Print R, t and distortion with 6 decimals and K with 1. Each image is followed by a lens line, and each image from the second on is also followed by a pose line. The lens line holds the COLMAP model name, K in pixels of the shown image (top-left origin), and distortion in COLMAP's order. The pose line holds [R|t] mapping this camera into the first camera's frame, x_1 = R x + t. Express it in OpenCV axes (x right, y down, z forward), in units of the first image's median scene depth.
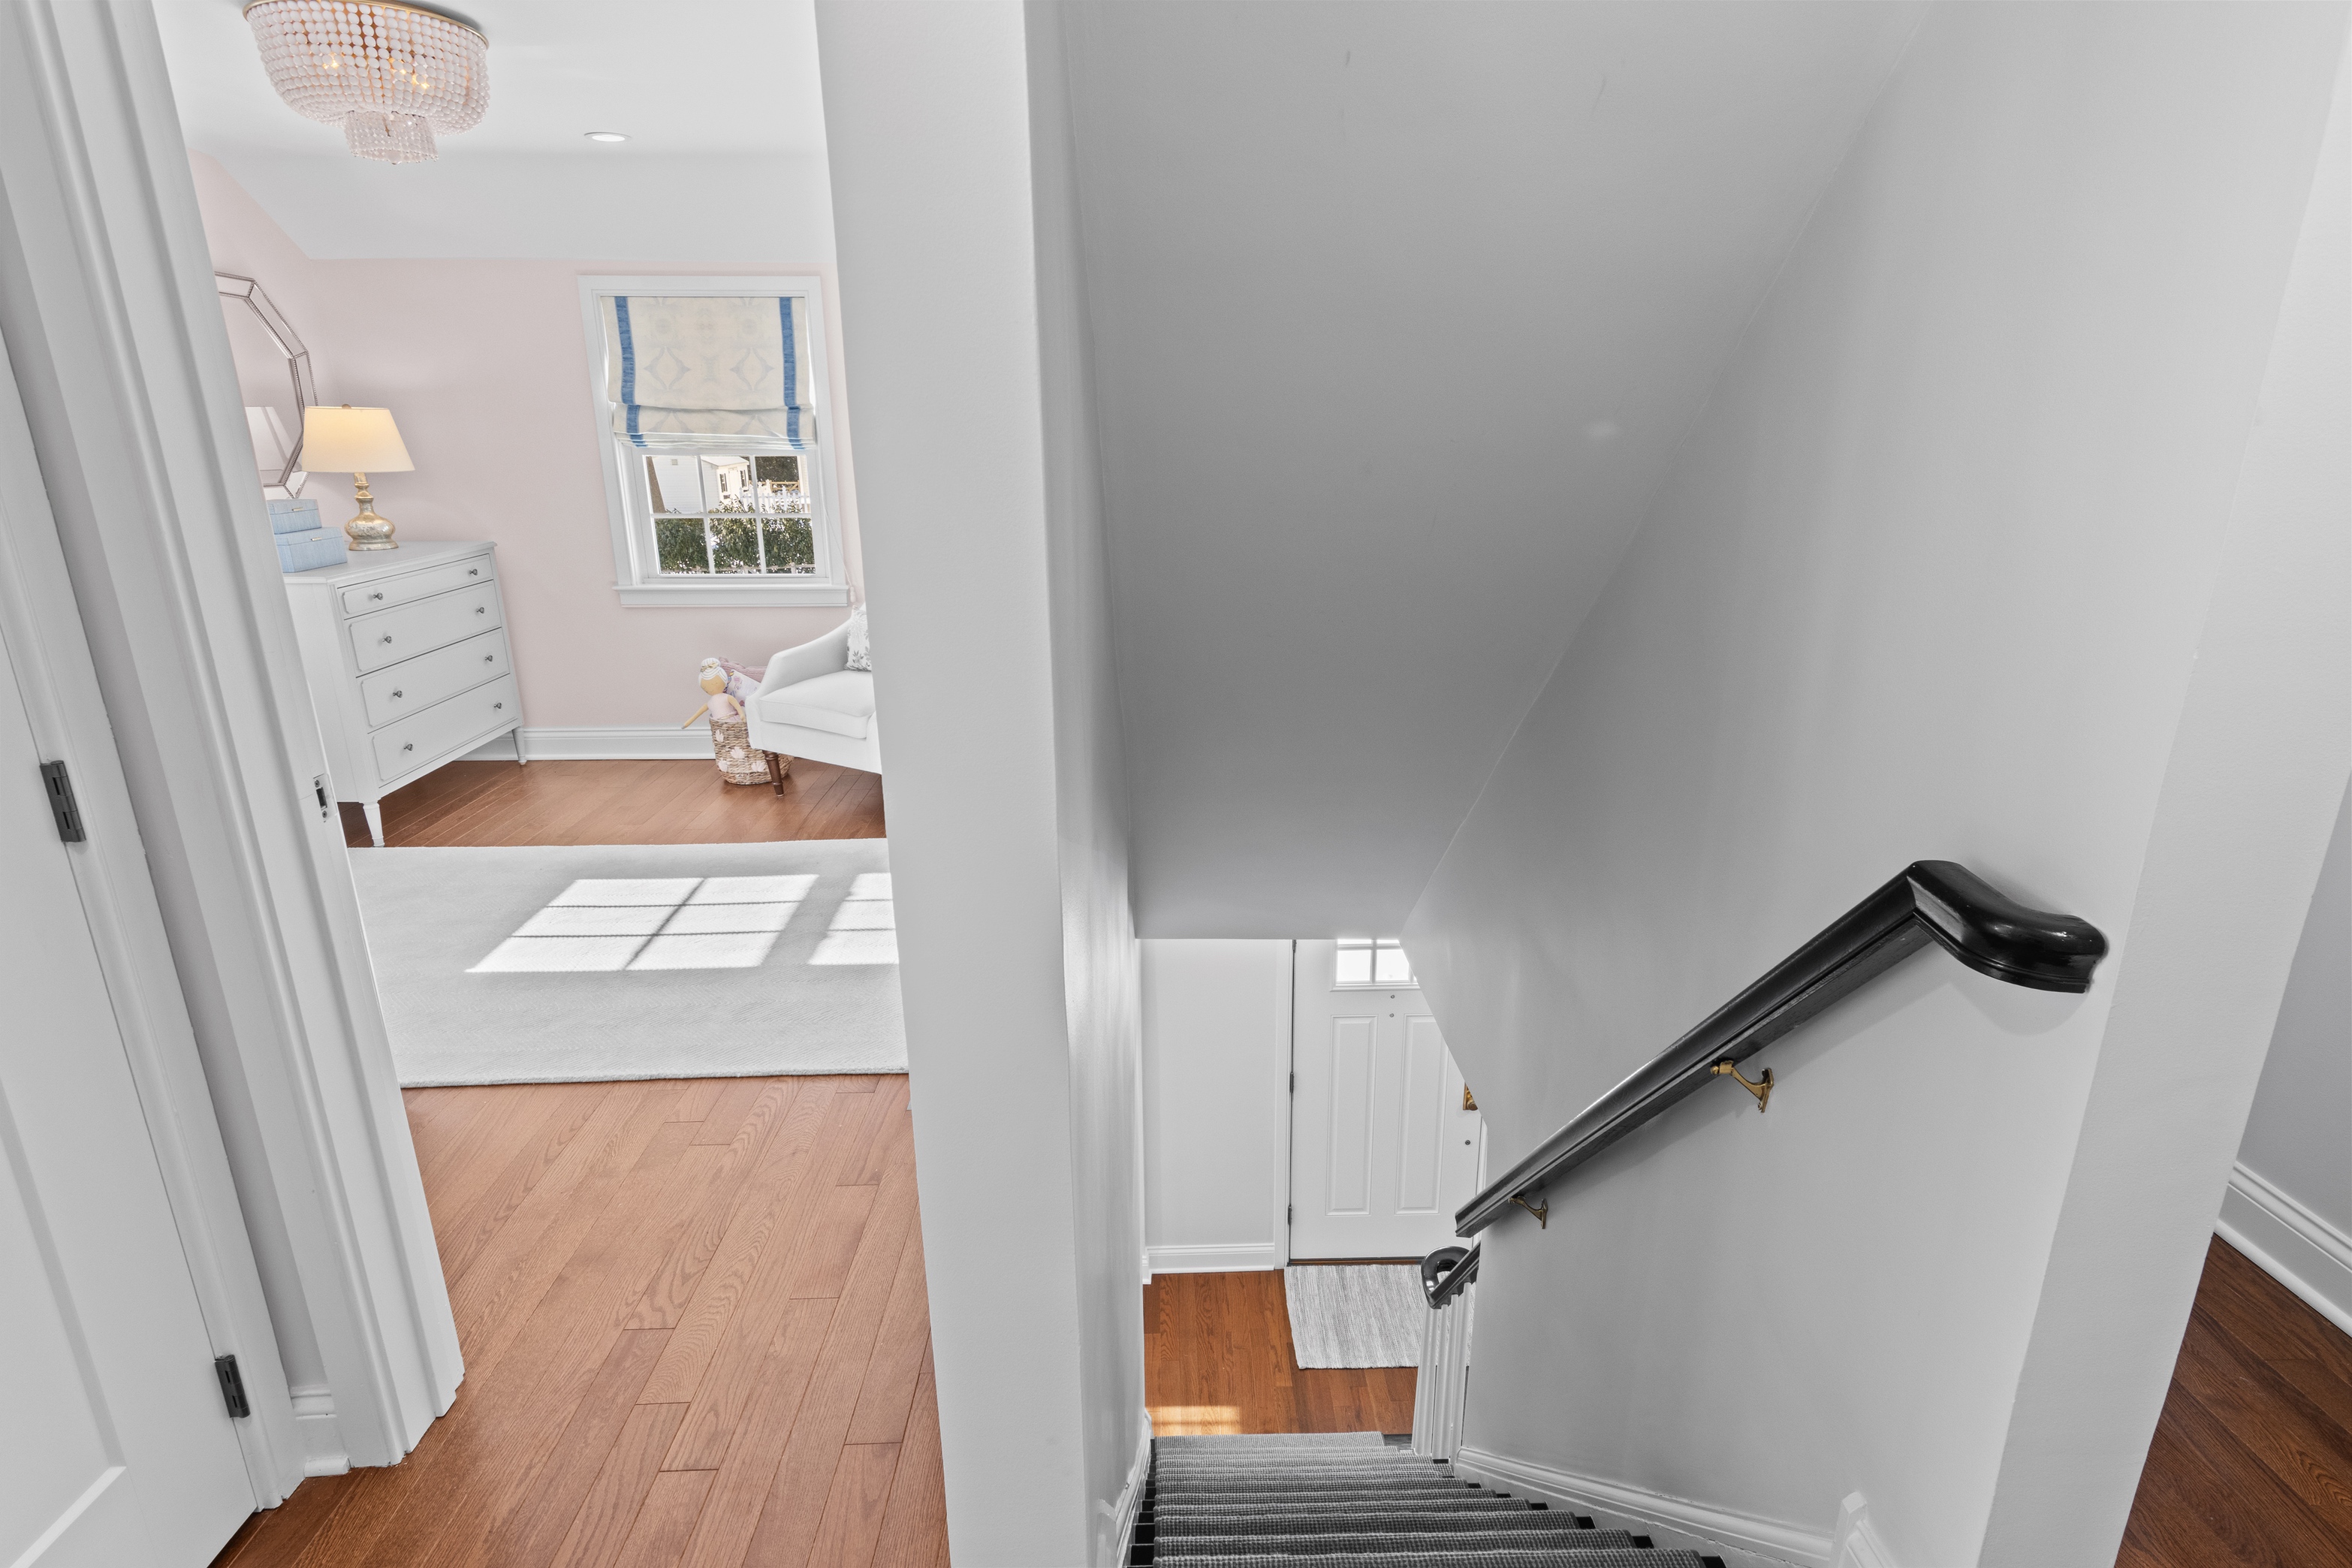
lens RADIAL K [[1188.3, 0, 1181.8], [0, 1188.3, 790.9], [0, 0, 1]] dist [0.003097, -0.000816]
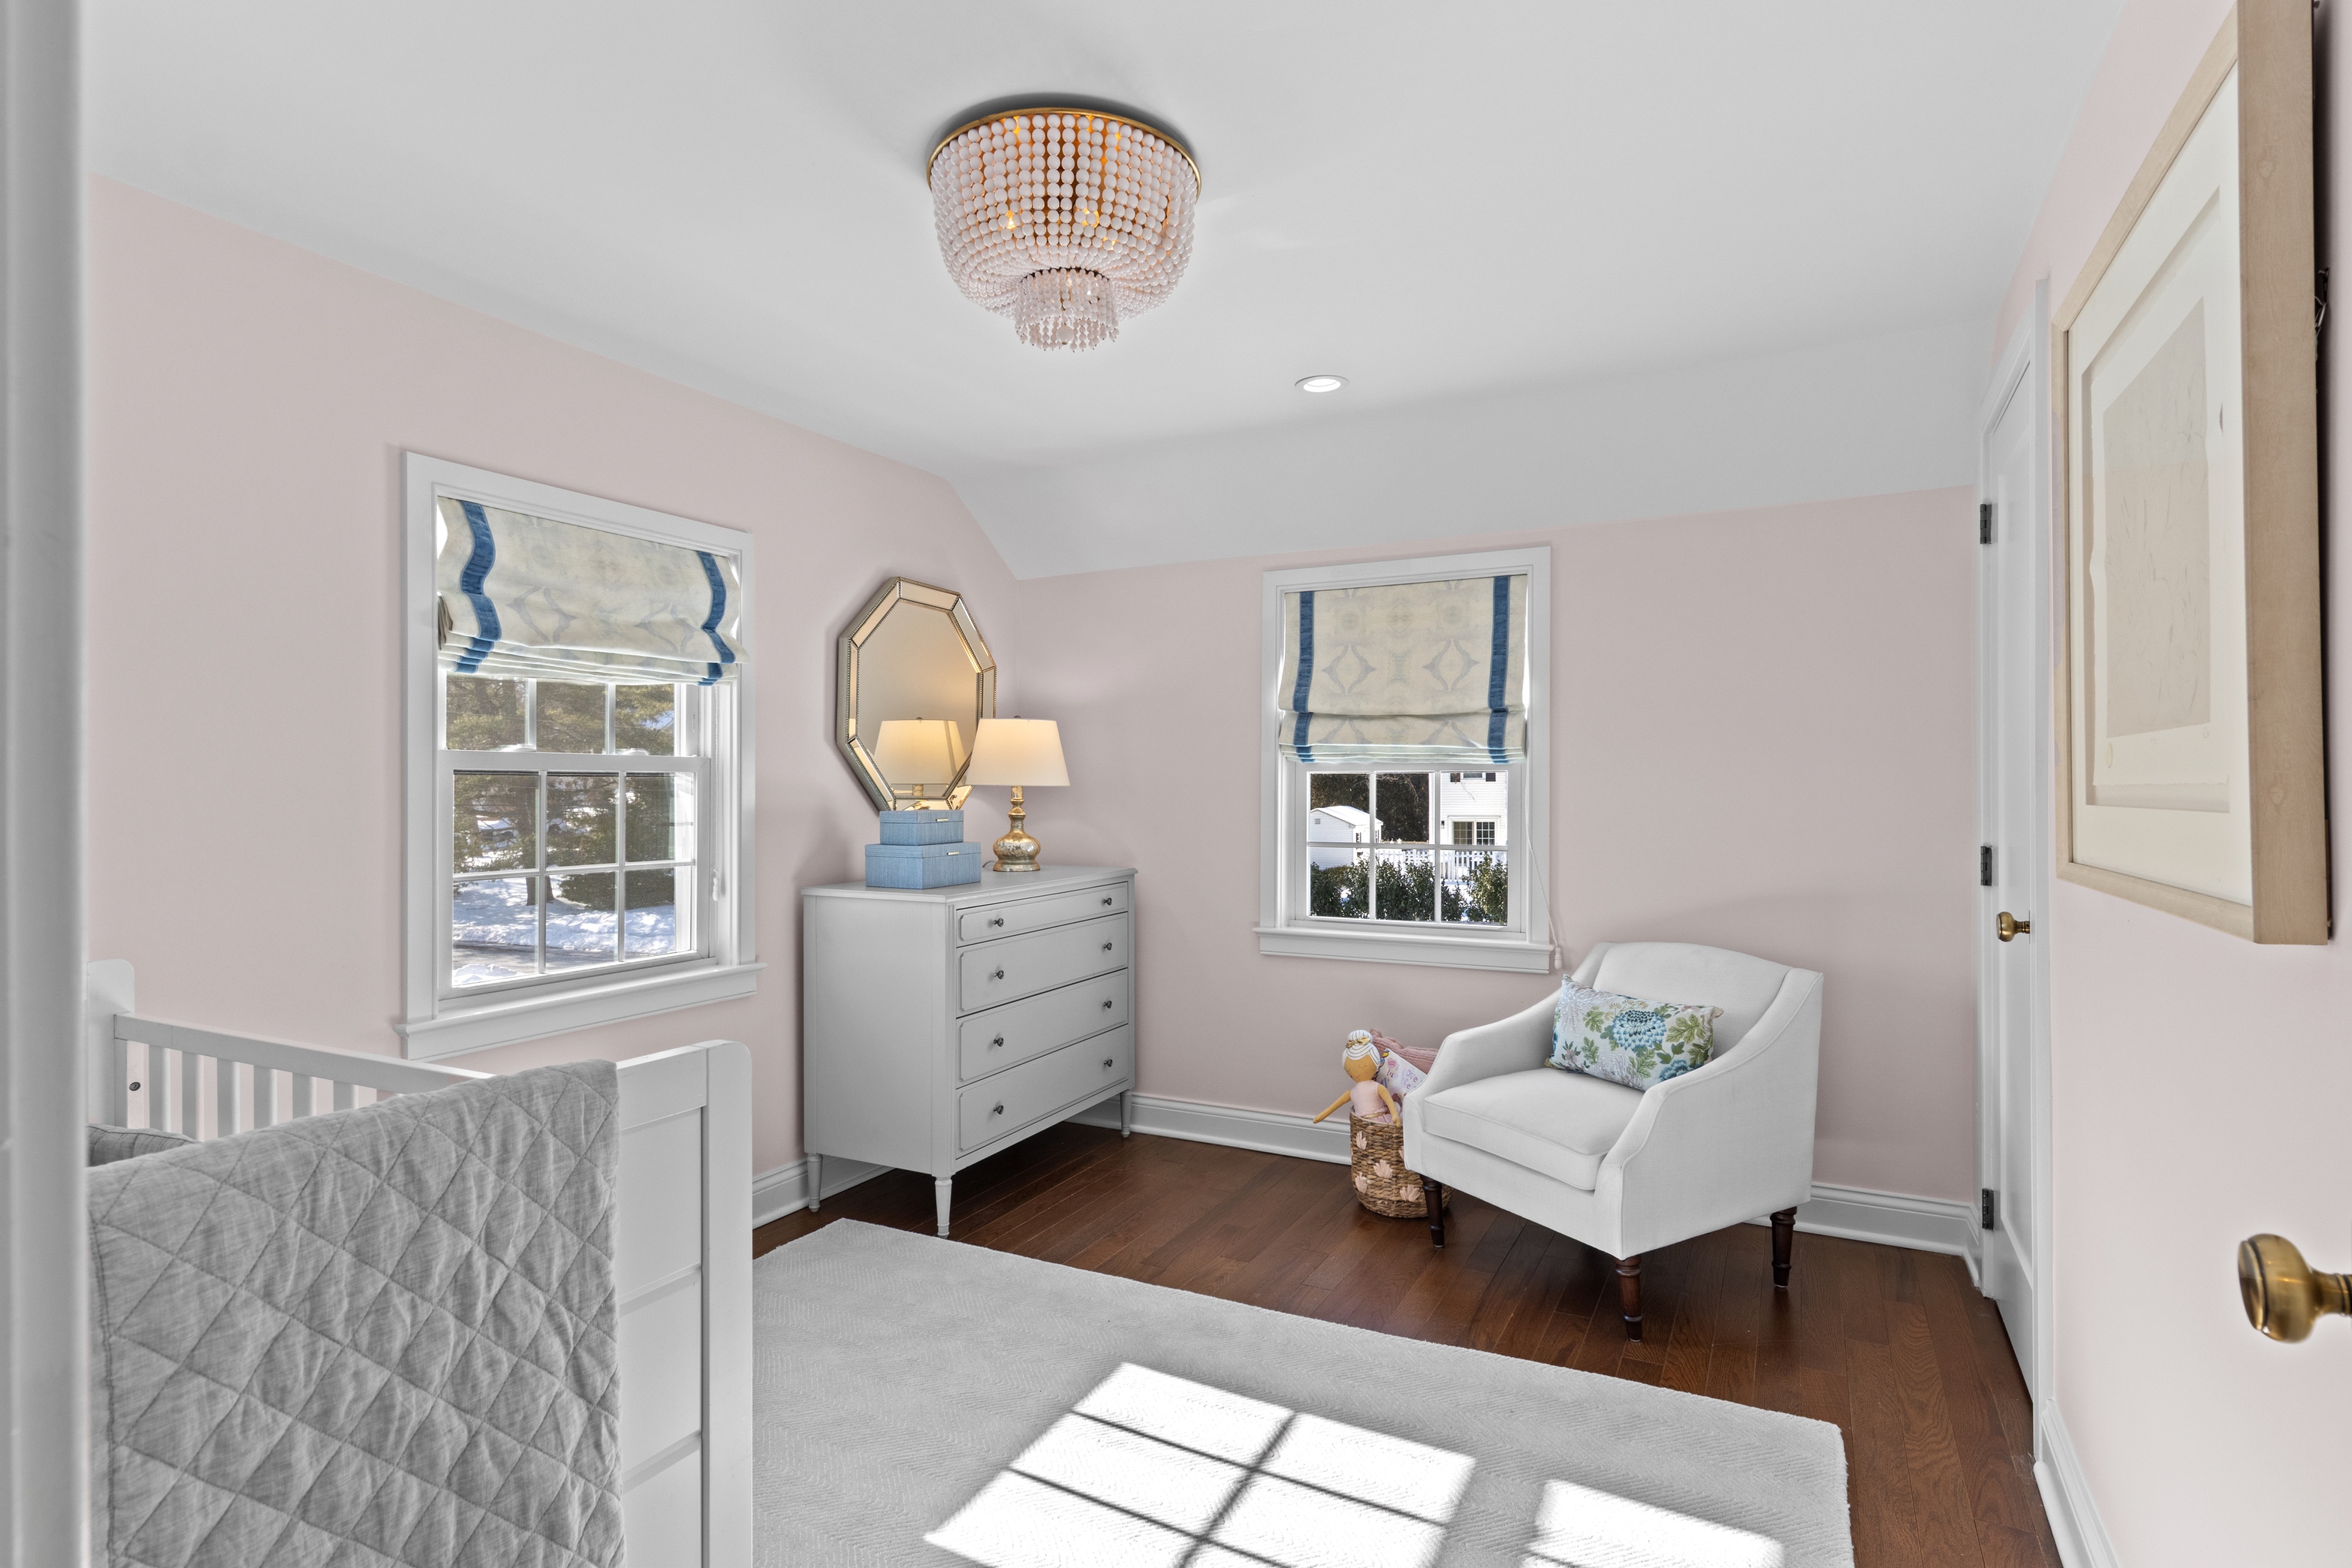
lens RADIAL K [[1192.3, 0, 1180.3], [0, 1192.3, 803.5], [0, 0, 1]] dist [0.006079, -0.000140]
pose [[0.876272, 0.007618, -0.481757, -0.139802], [-0.144610, 0.957936, -0.247884, -0.047055], [0.459604, 0.286880, 0.840514, 0.286758]]
